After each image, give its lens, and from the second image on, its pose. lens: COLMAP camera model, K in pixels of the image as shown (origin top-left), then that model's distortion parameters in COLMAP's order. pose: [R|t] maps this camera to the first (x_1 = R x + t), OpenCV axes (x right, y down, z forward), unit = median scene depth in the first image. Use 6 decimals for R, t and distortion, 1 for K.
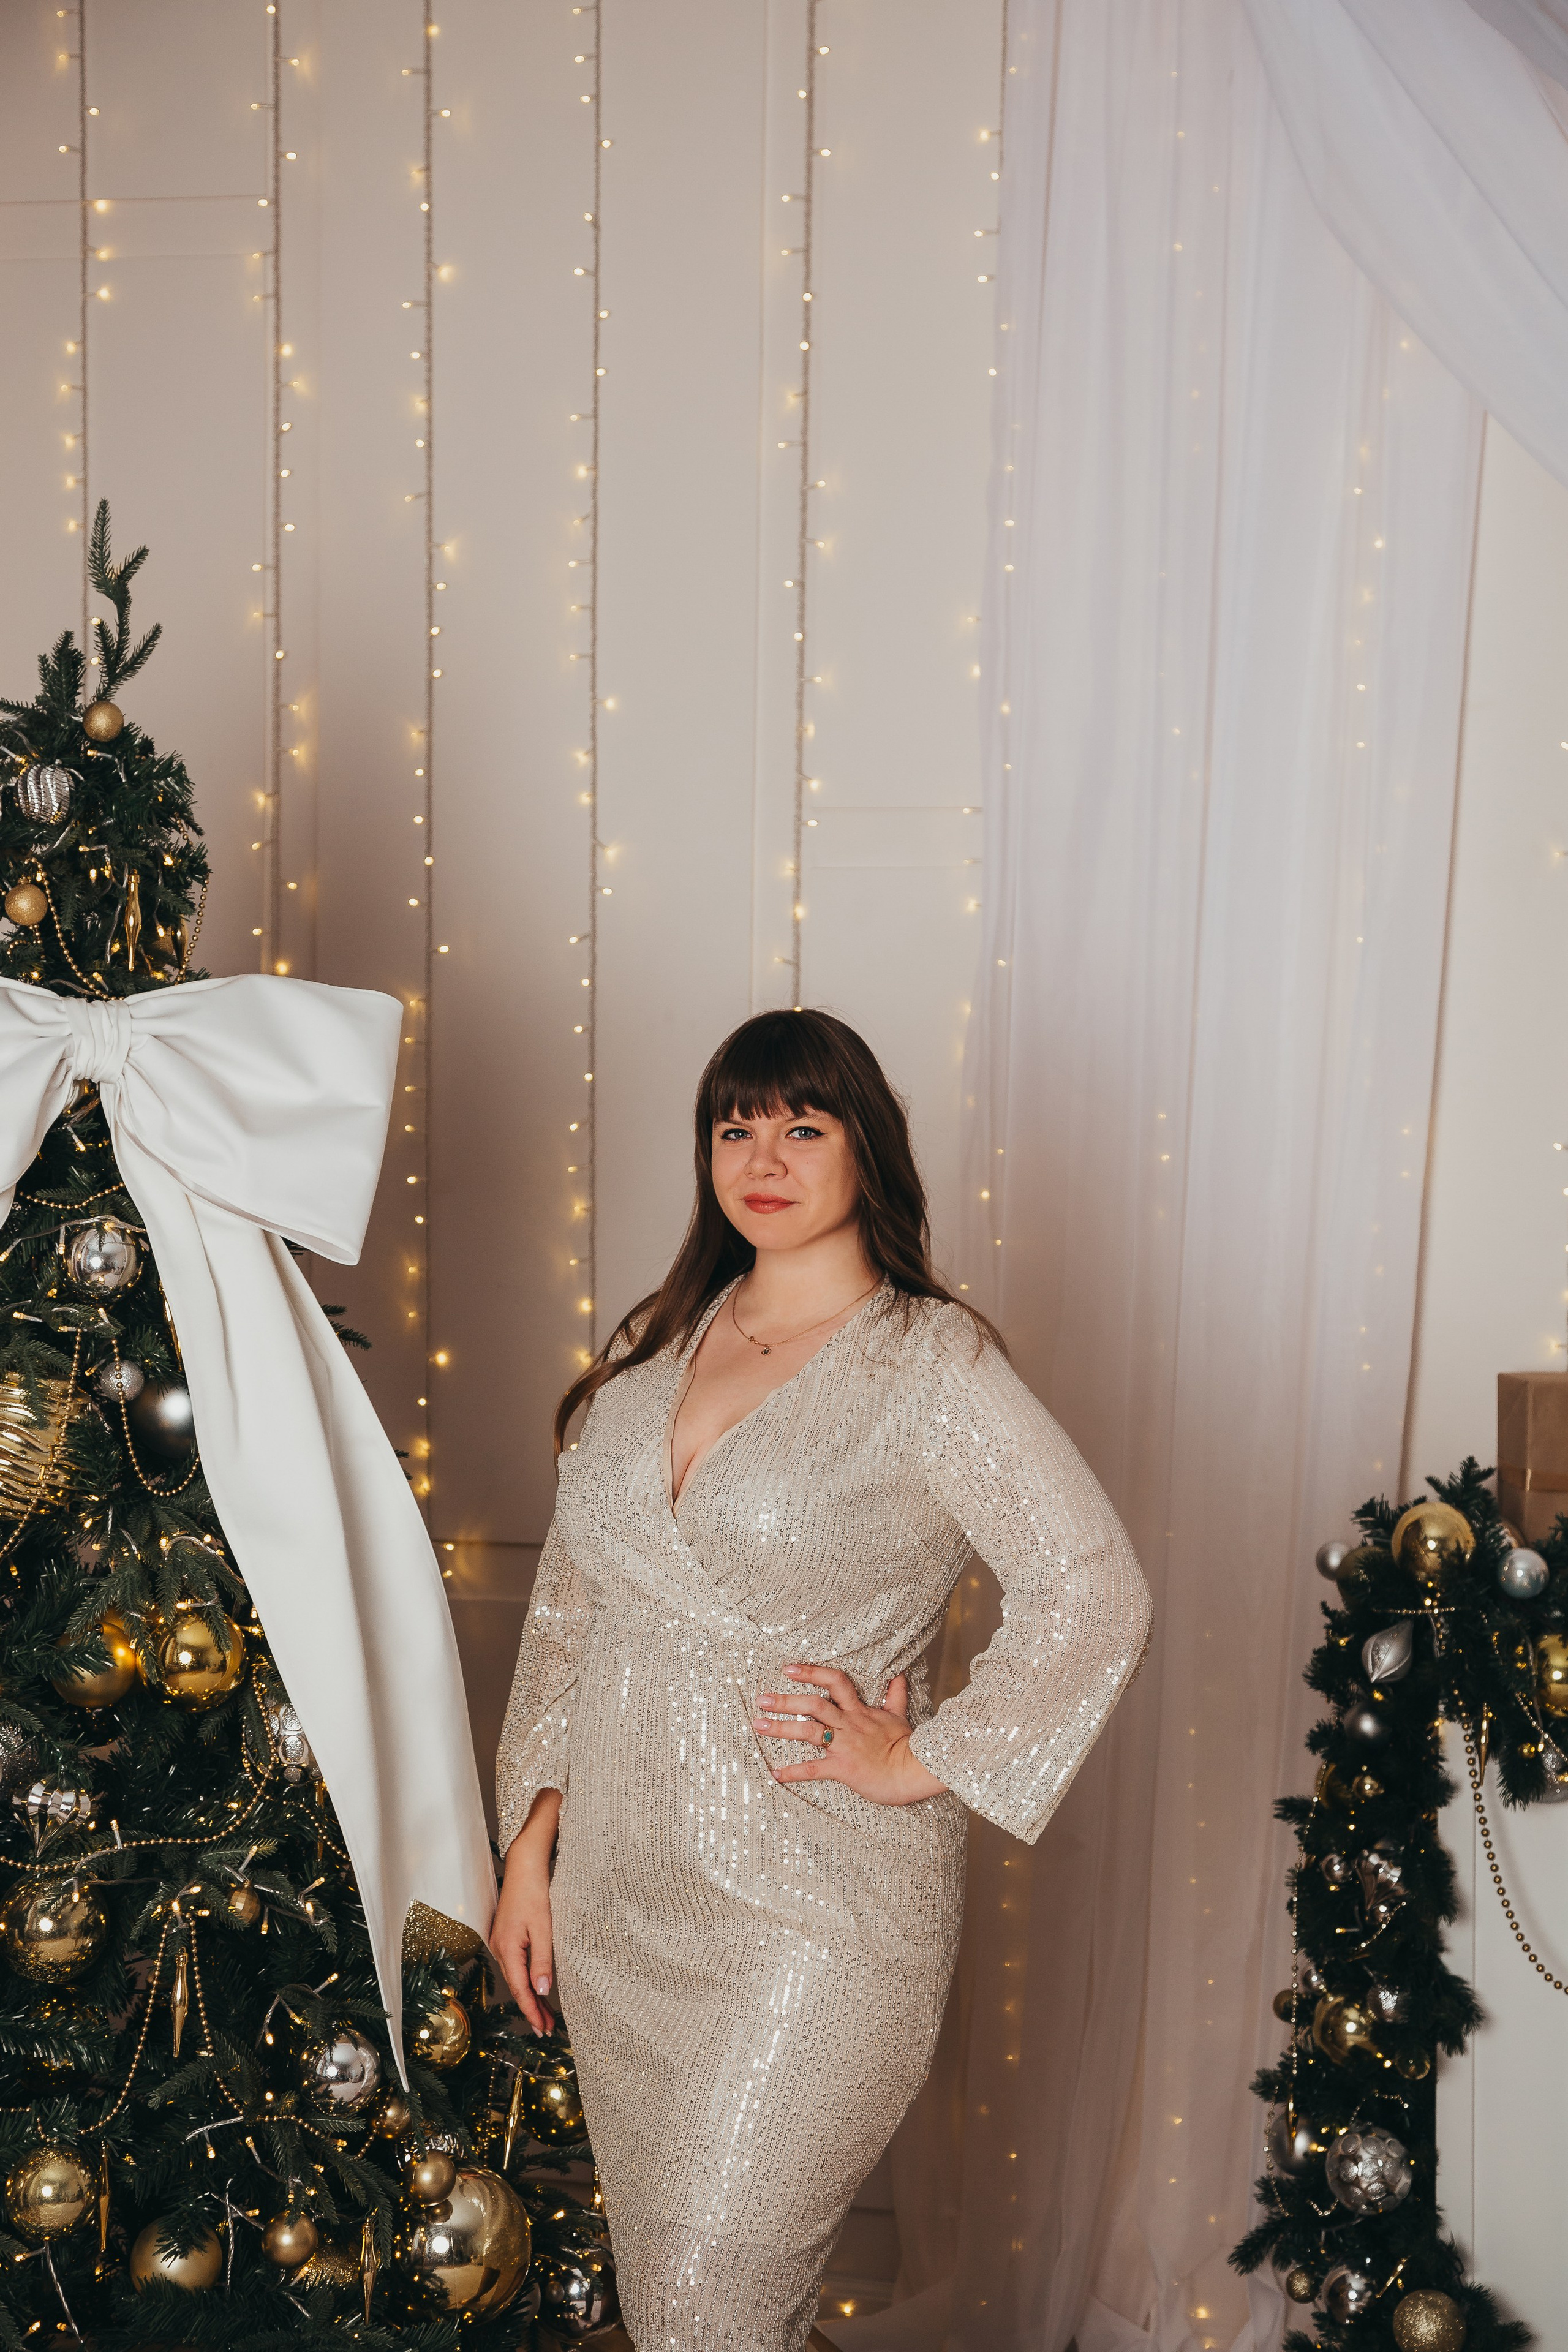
lens RADIAL K [[4093.1, 0, 784.0], [0, 4093.1, 1176.0], [0, 0, 1]] dist [0.255275, 0.040901]
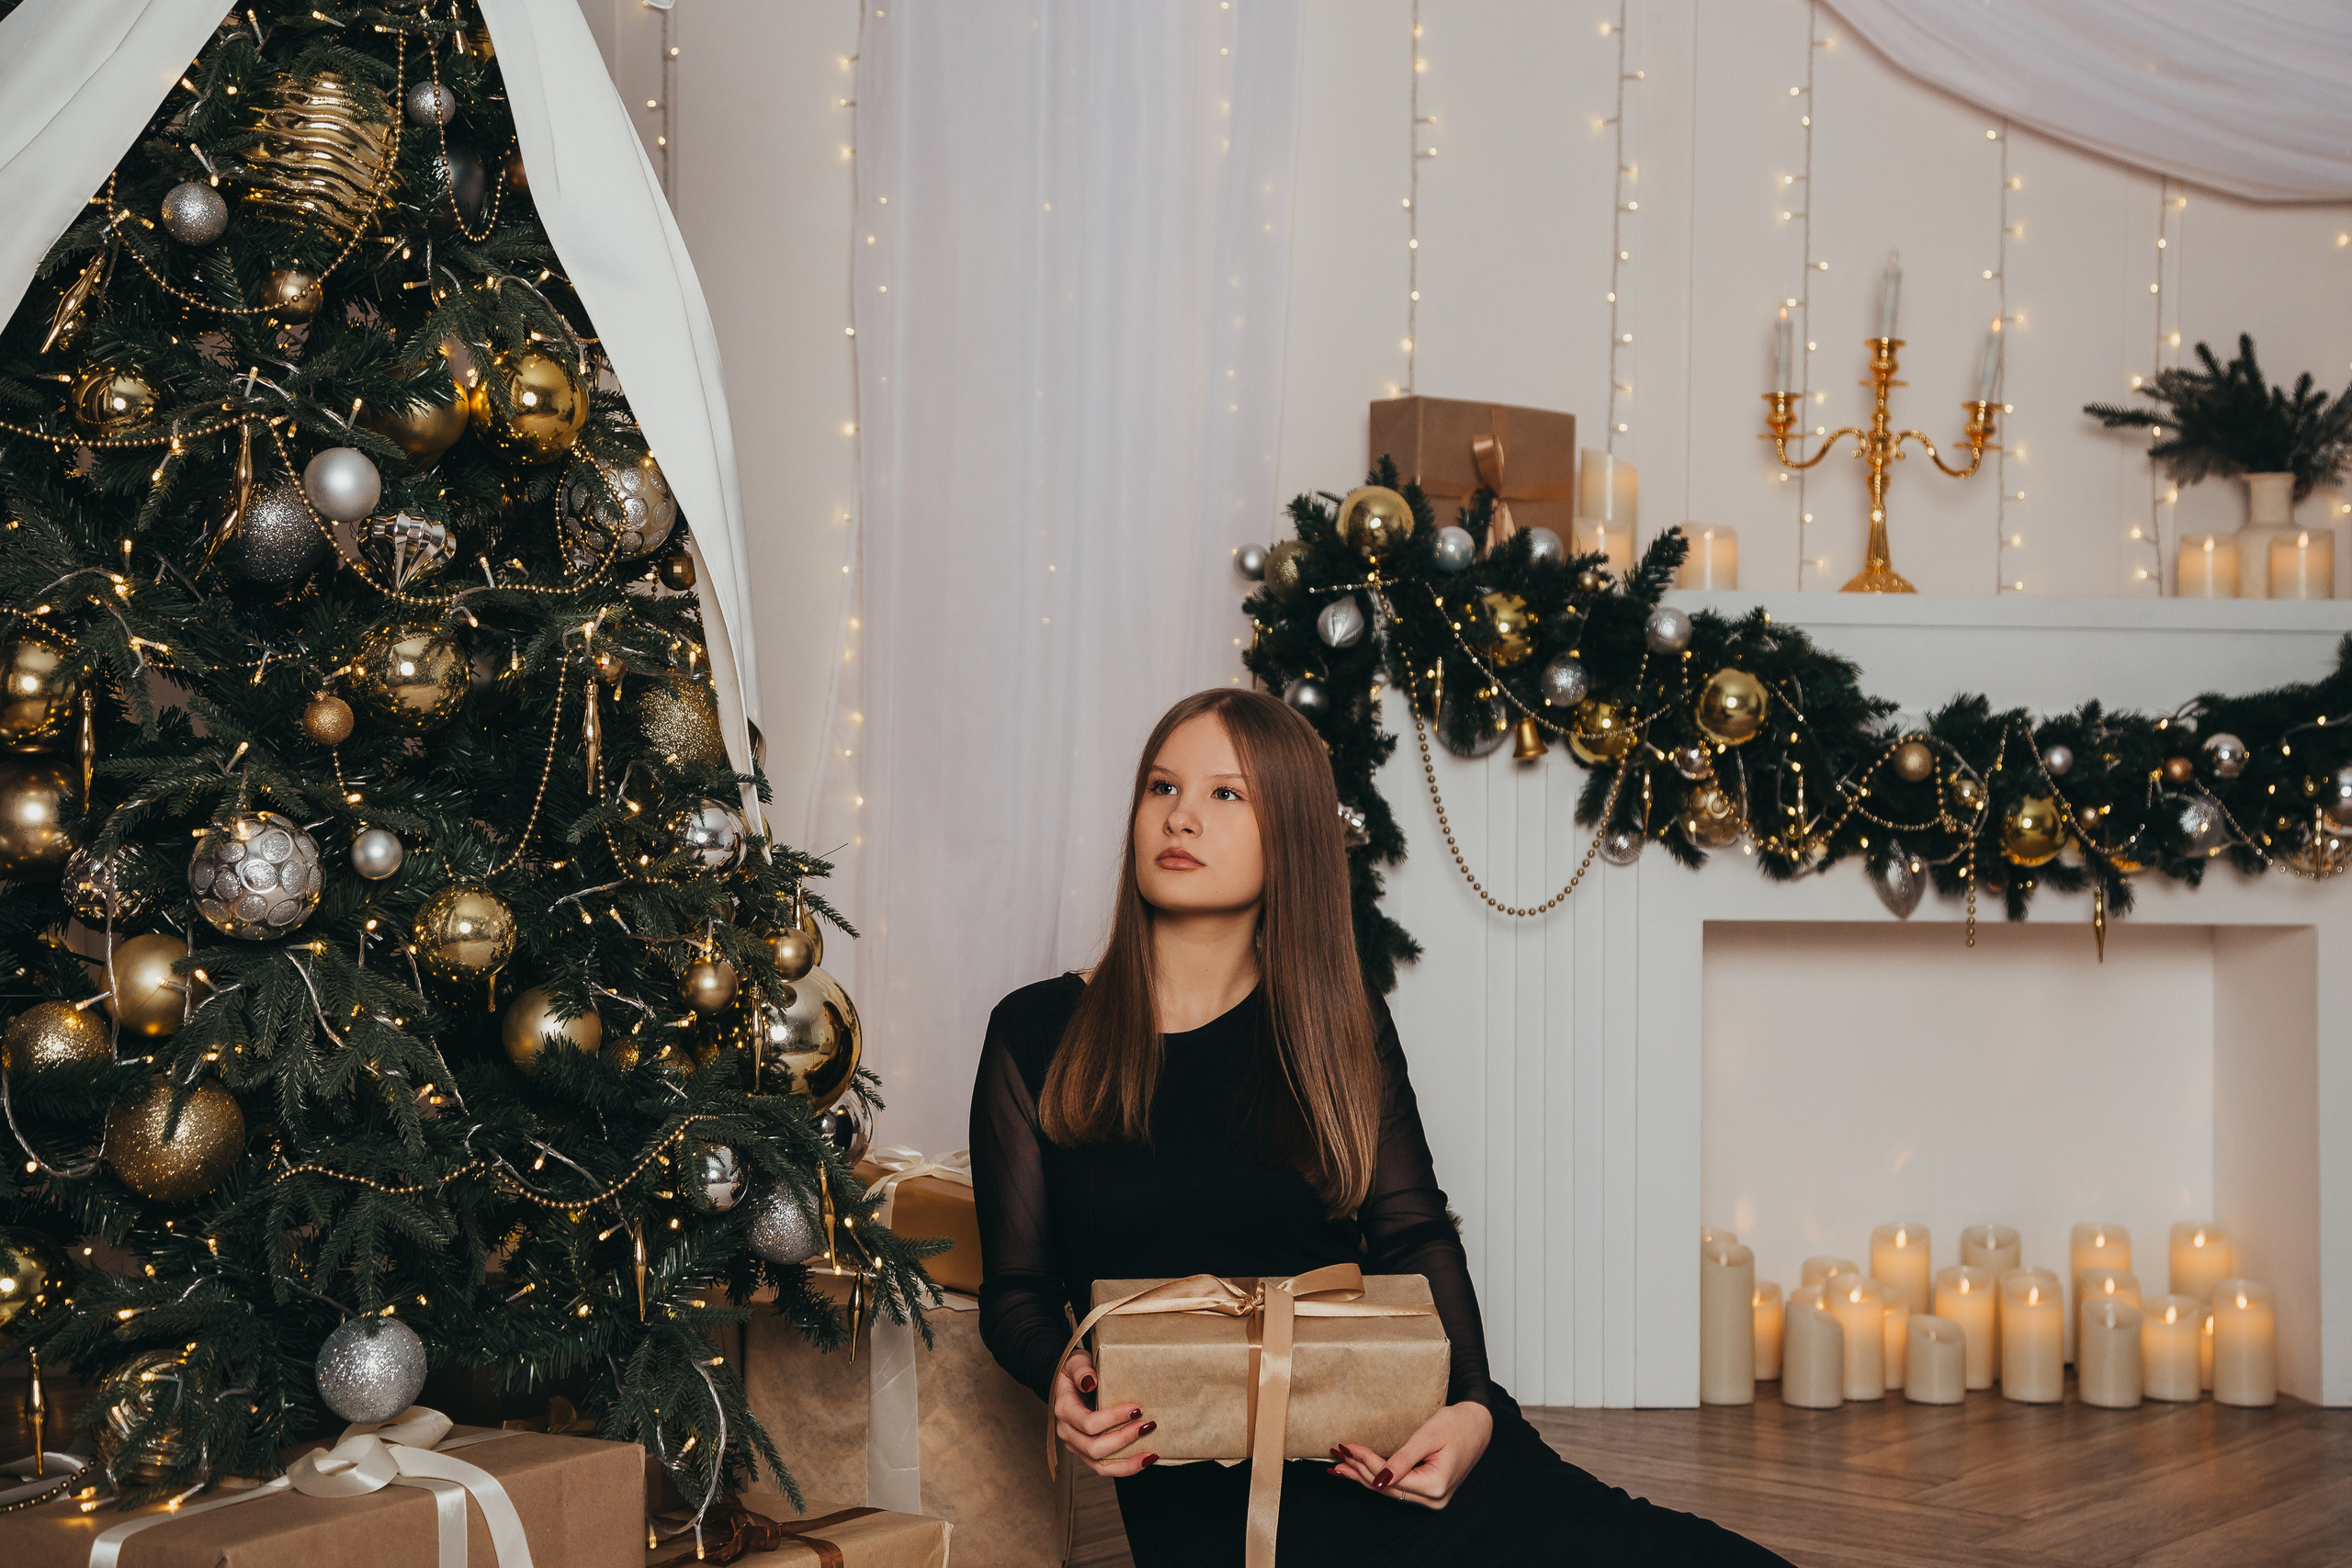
lens RADIAL K [[3553.0, 0, 1229.9], [0, 3553.0, 787.8], [0, 0, 1]] dist [0.184548, 0.041317]
pose [[0.916061, -0.006306, 0.400989, -0.310442], [0.009083, 0.999946, -0.005027, 0.200207], [-0.400936, 0.008247, 0.916069, 0.198166]]
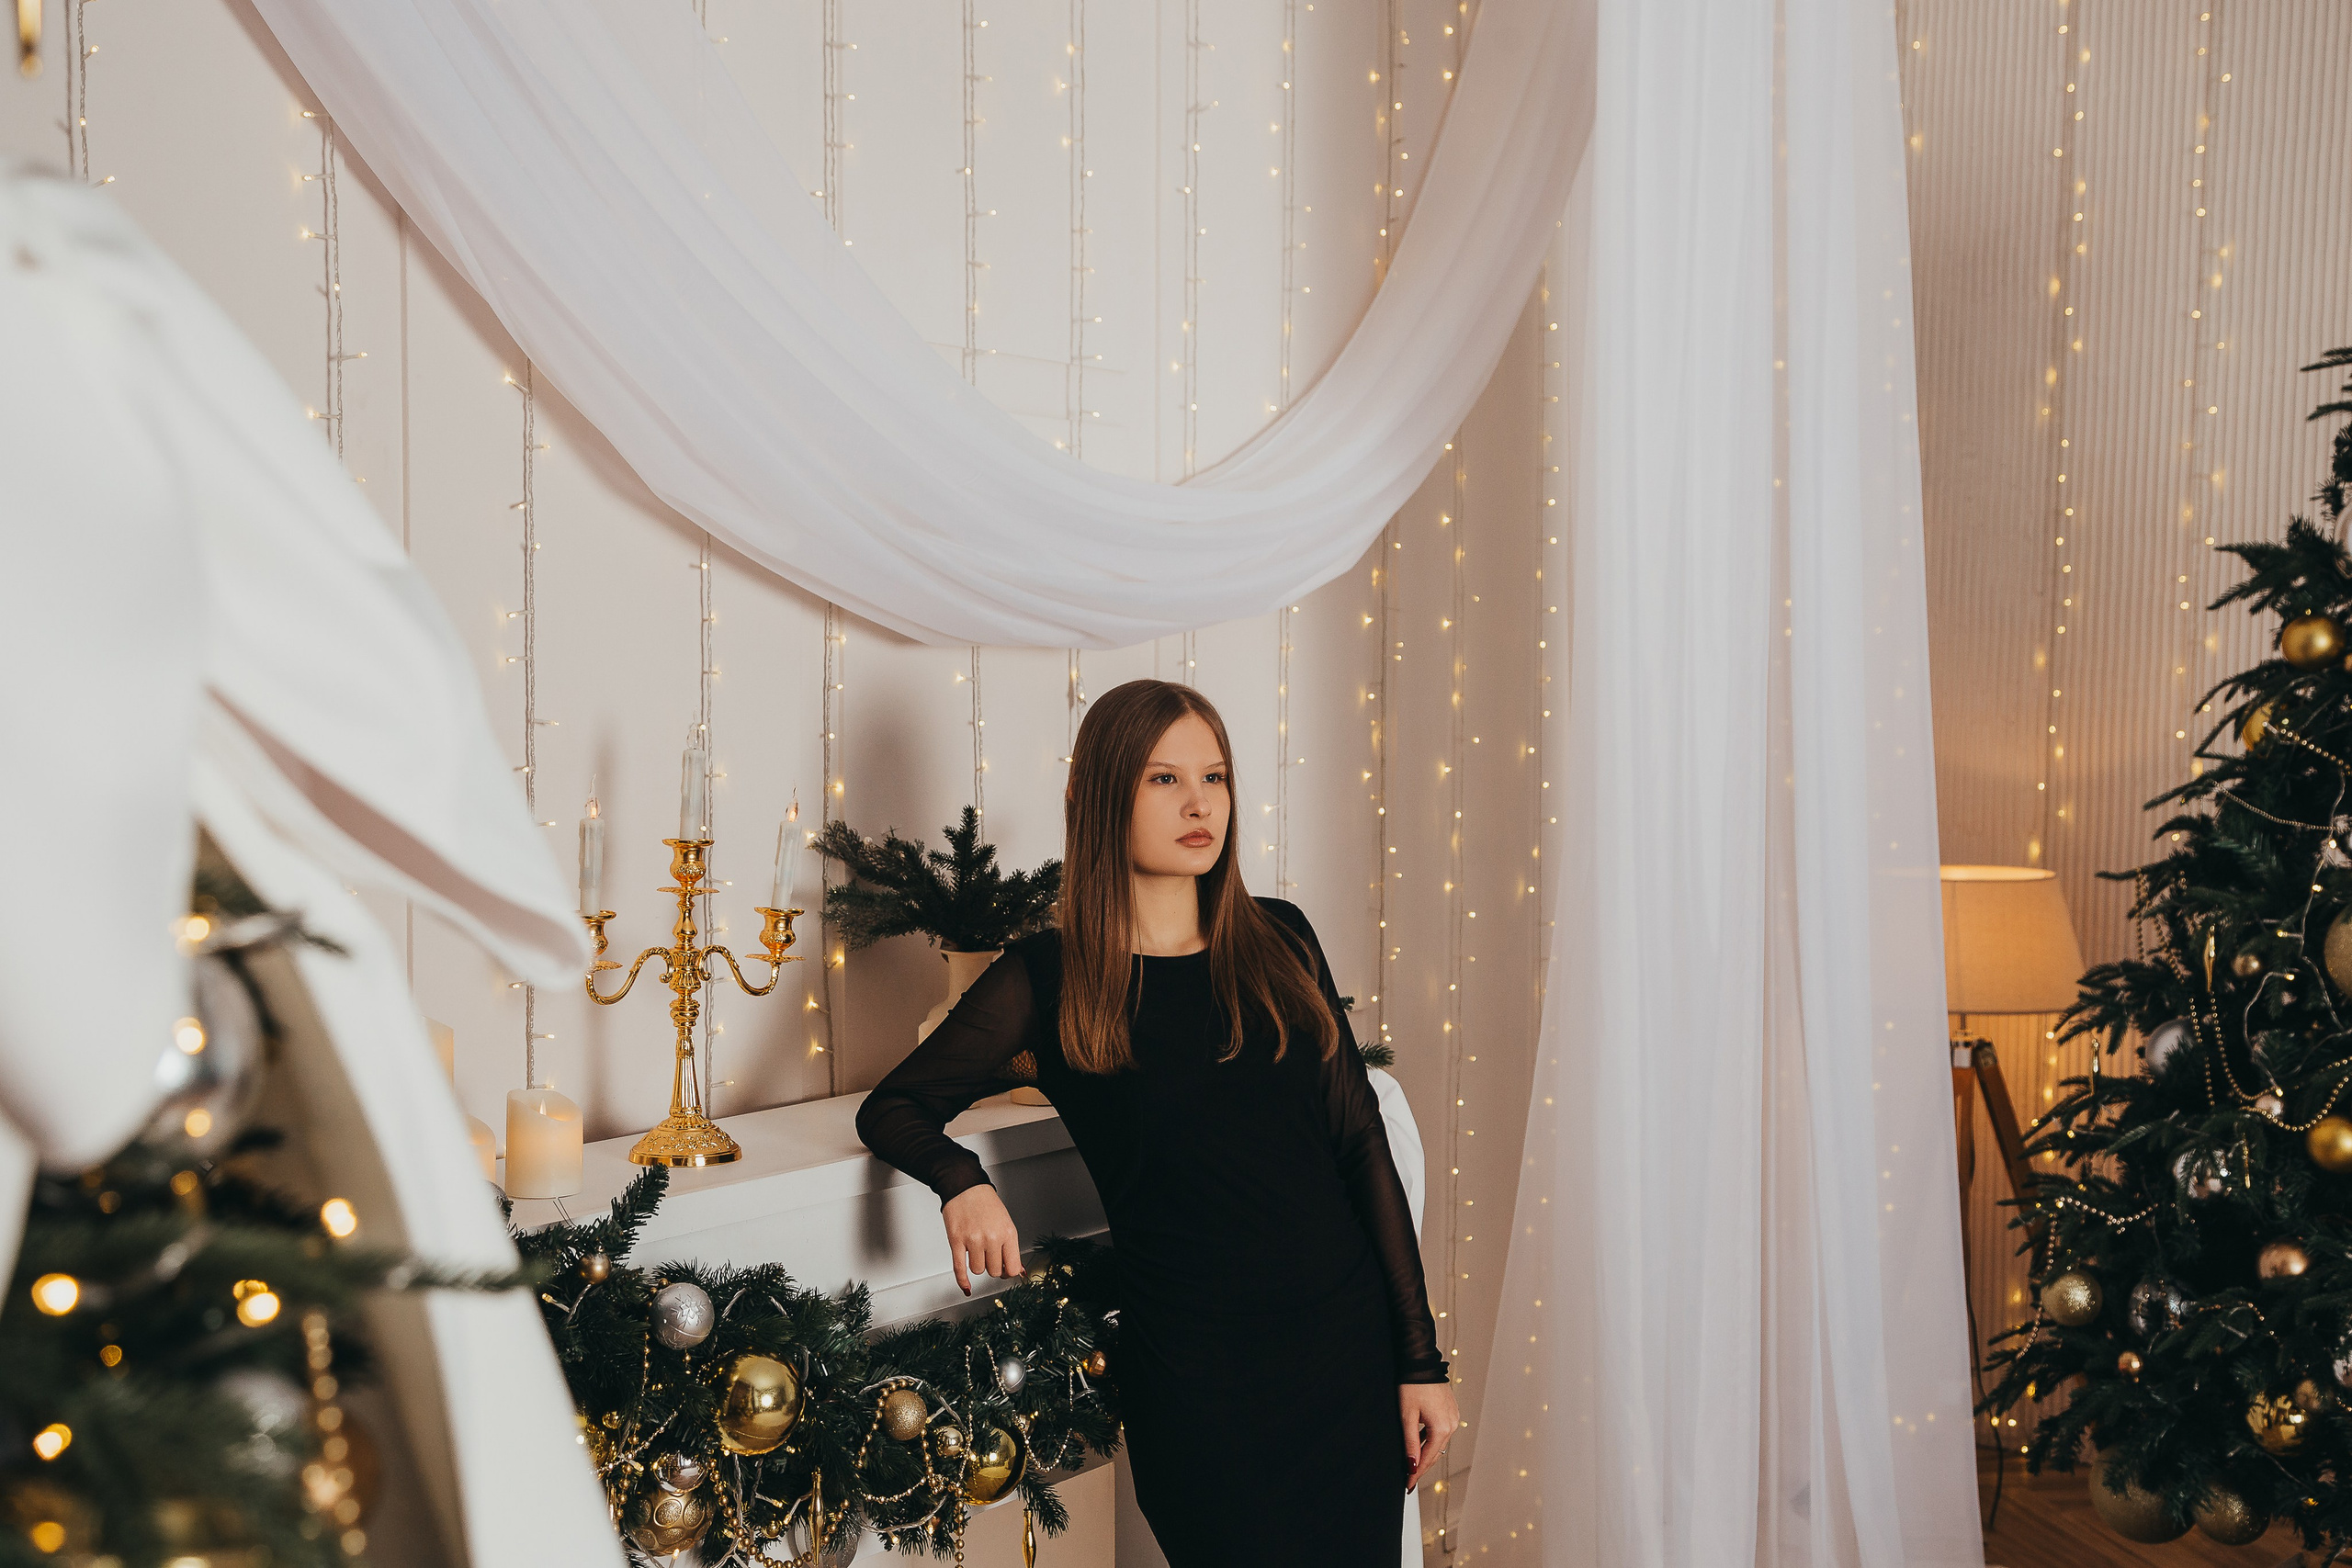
lens RADIAL K [[2874.1, 0, 1169.4], [0, 2874.1, 800.0], [0, 0, 1]] dist [0.084866, 0.044293]
pose [[0.323819, -0.052919, 0.944638, -0.331620], [0.013325, 0.998591, 0.051373, -0.007676], [-0.946025, -0.004048, 0.324068, 0.842020]]
